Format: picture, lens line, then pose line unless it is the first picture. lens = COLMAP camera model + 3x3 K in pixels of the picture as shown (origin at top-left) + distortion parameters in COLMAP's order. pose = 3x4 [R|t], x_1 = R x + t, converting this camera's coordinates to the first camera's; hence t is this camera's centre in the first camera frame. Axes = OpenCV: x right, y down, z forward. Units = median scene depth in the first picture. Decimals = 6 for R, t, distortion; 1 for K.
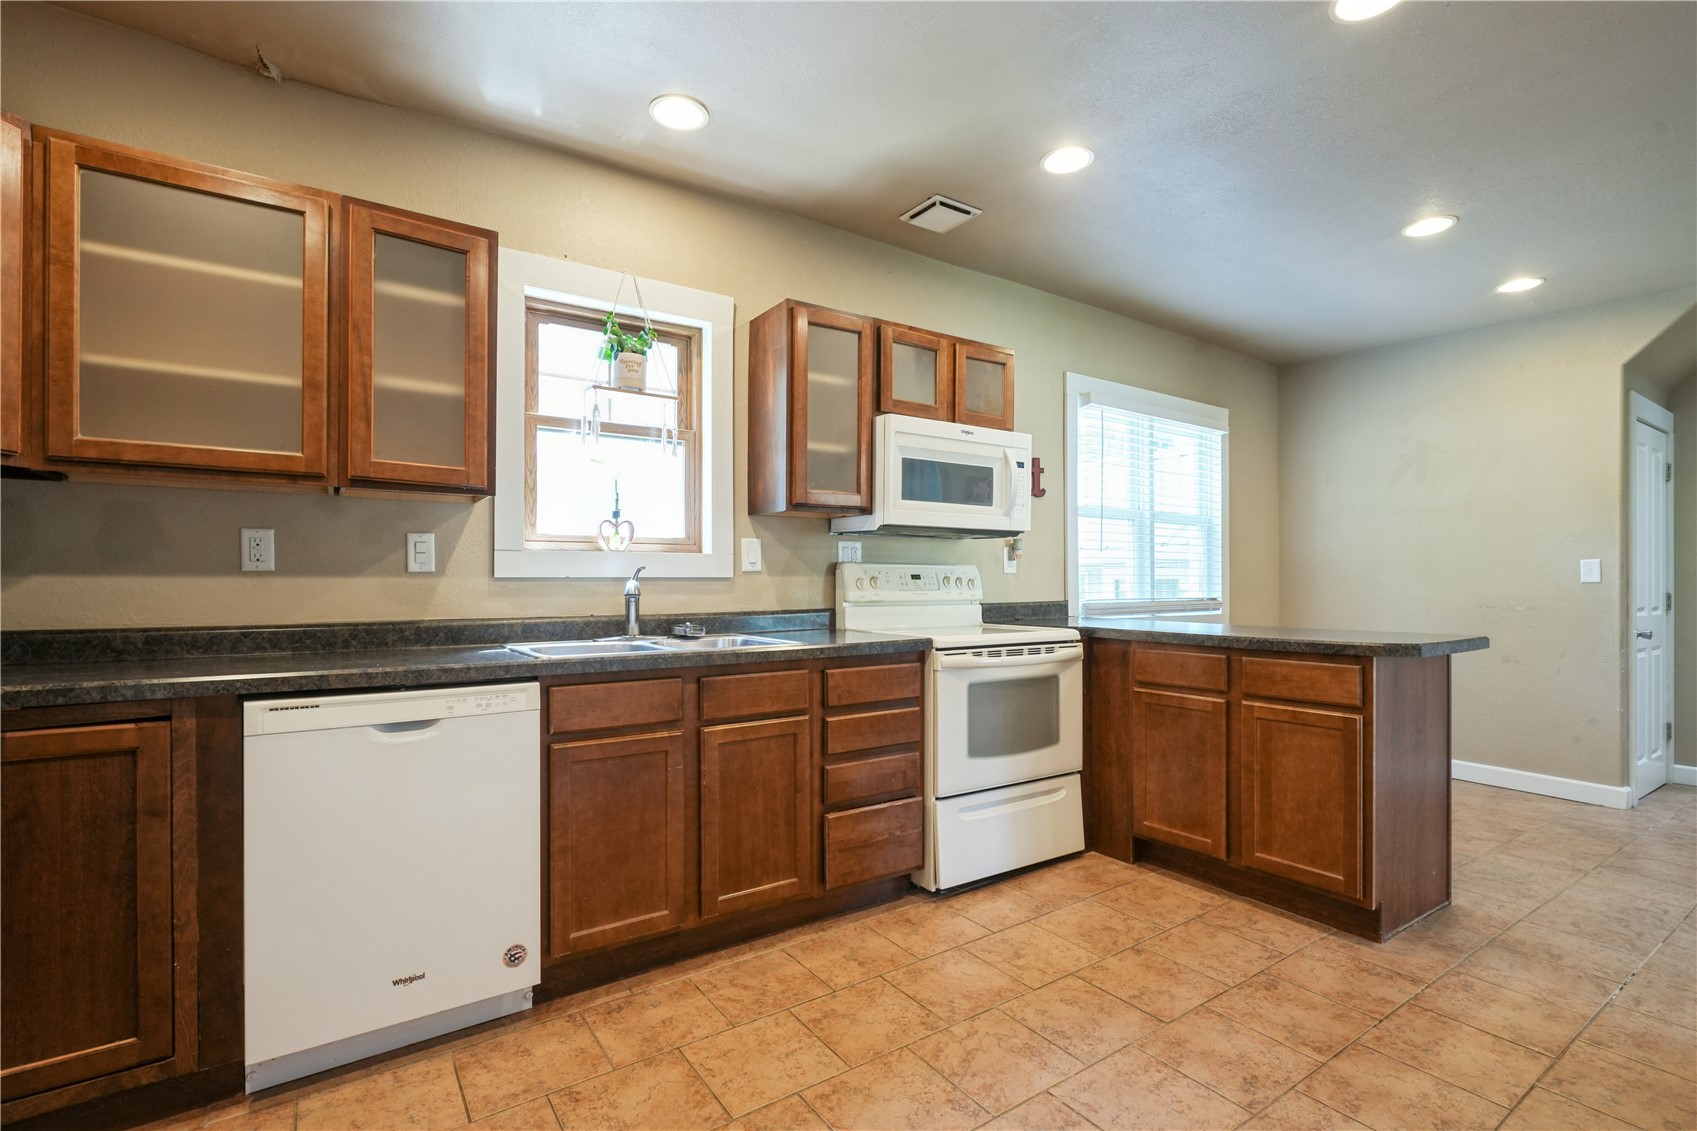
lens RADIAL K [[788.2, 0, 847.6], [0, 788.2, 579.2], [0, 0, 1]] dist [0.002848, -0.001031]
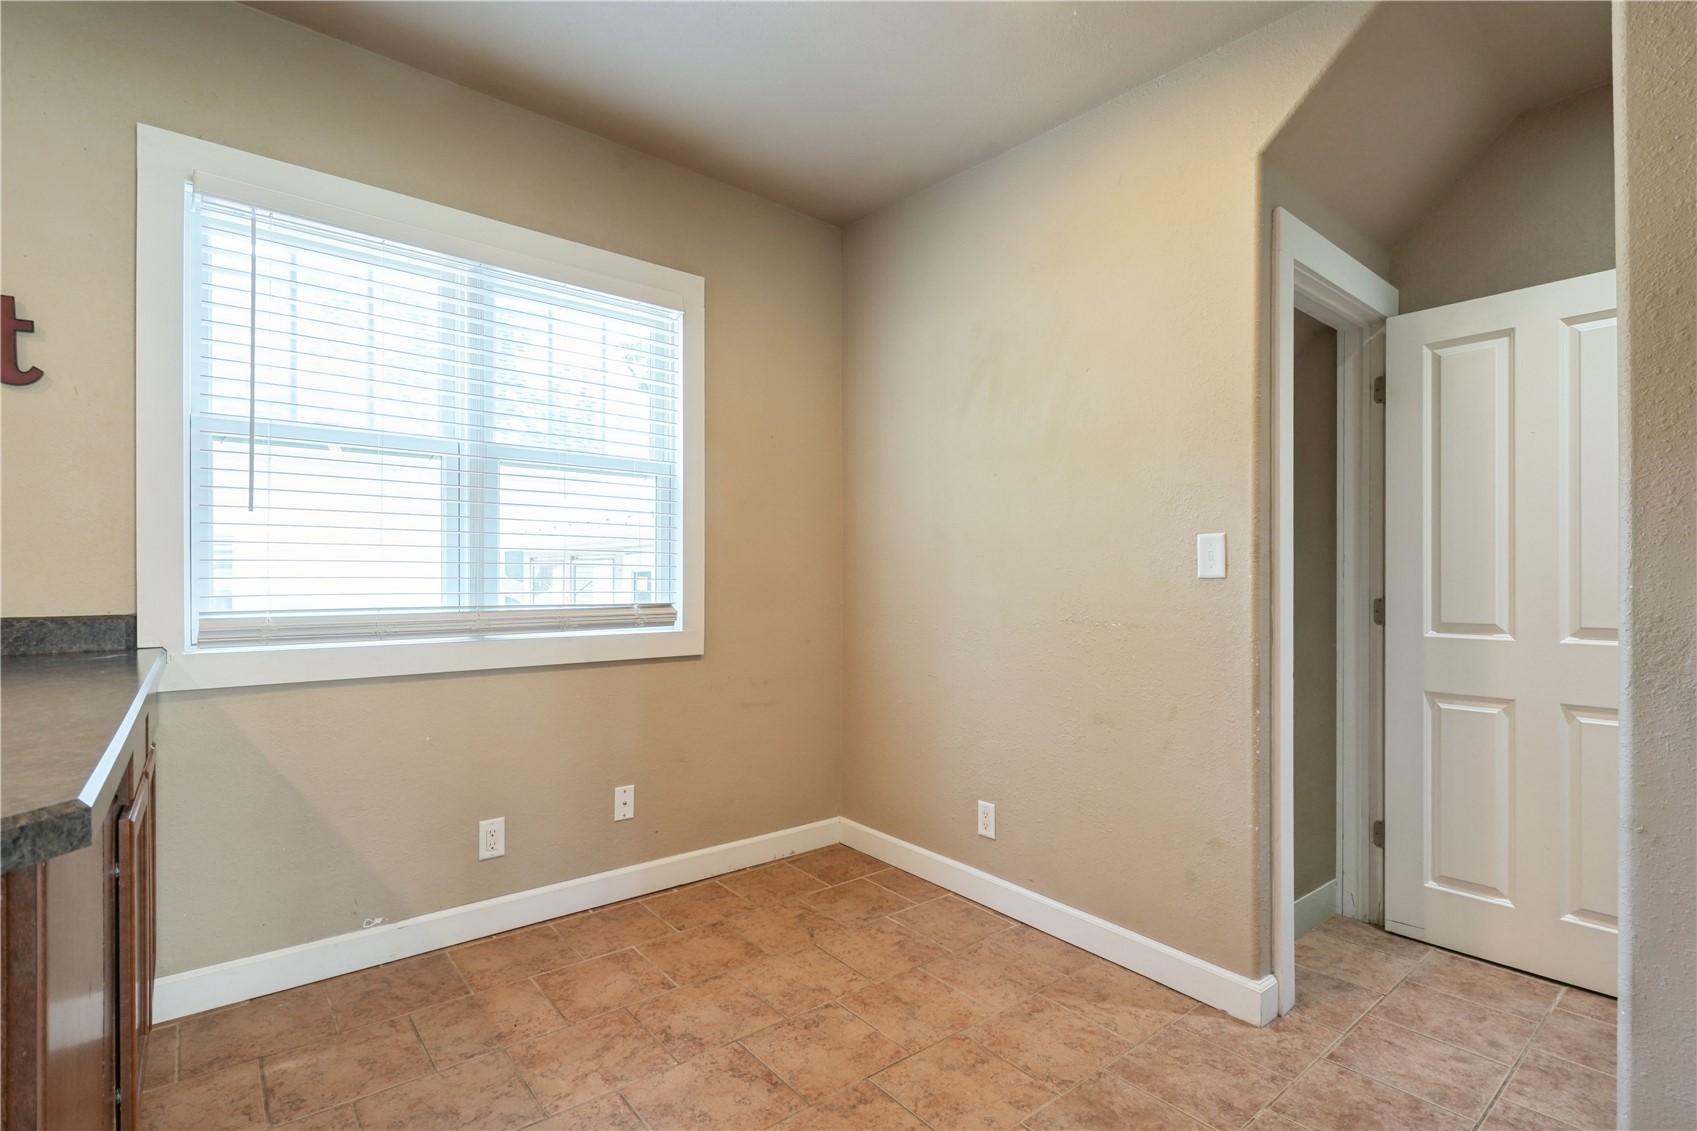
lens RADIAL K [[788.2, 0, 864.4], [0, 788.2, 566.8], [0, 0, 1]] dist [0.002848, -0.001031]
pose [[0.996421, 0.002819, 0.084482, 1.029958], [-0.002302, 0.999978, -0.006222, 0.000753], [-0.084498, 0.006005, 0.996406, 0.770790]]
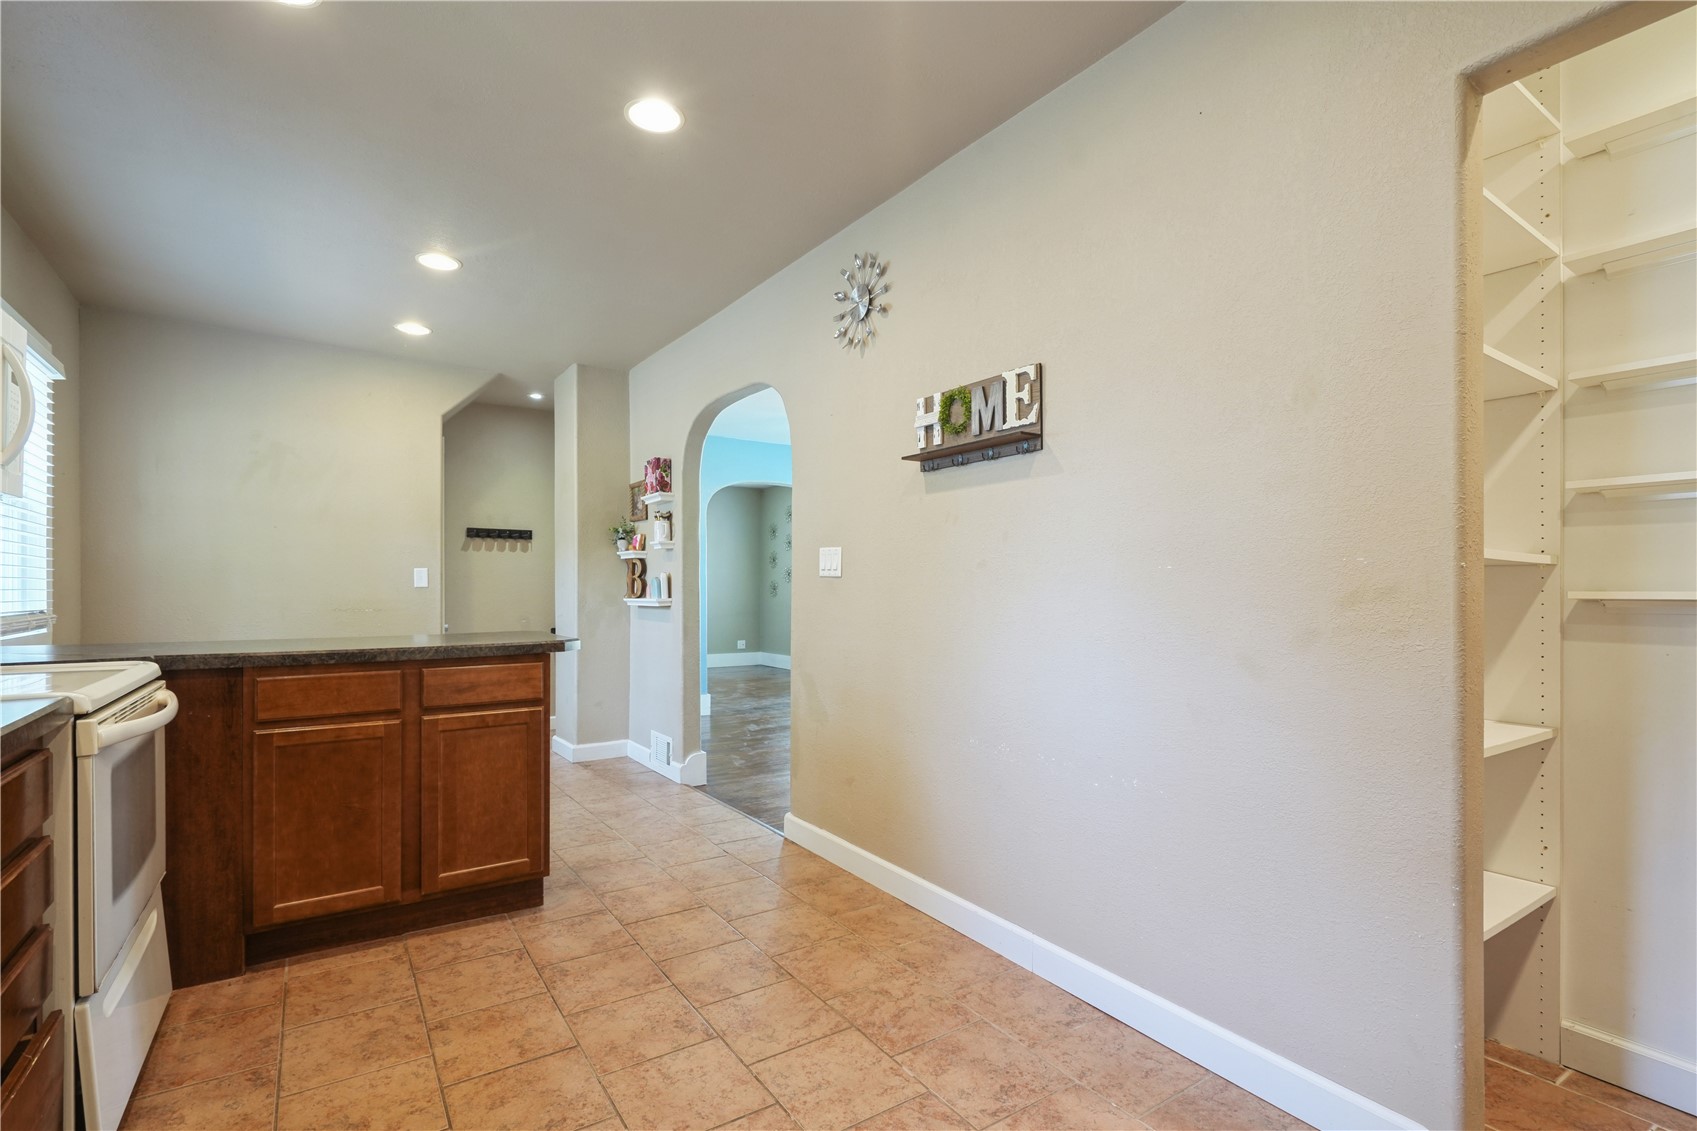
lens RADIAL K [[788.2, 0, 861.7], [0, 788.2, 580.6], [0, 0, 1]] dist [0.002848, -0.001031]
pose [[0.009133, 0.006399, 0.999938, -0.413638], [-0.003331, 0.999974, -0.006369, -0.000375], [-0.999953, -0.003272, 0.009154, 0.477137]]
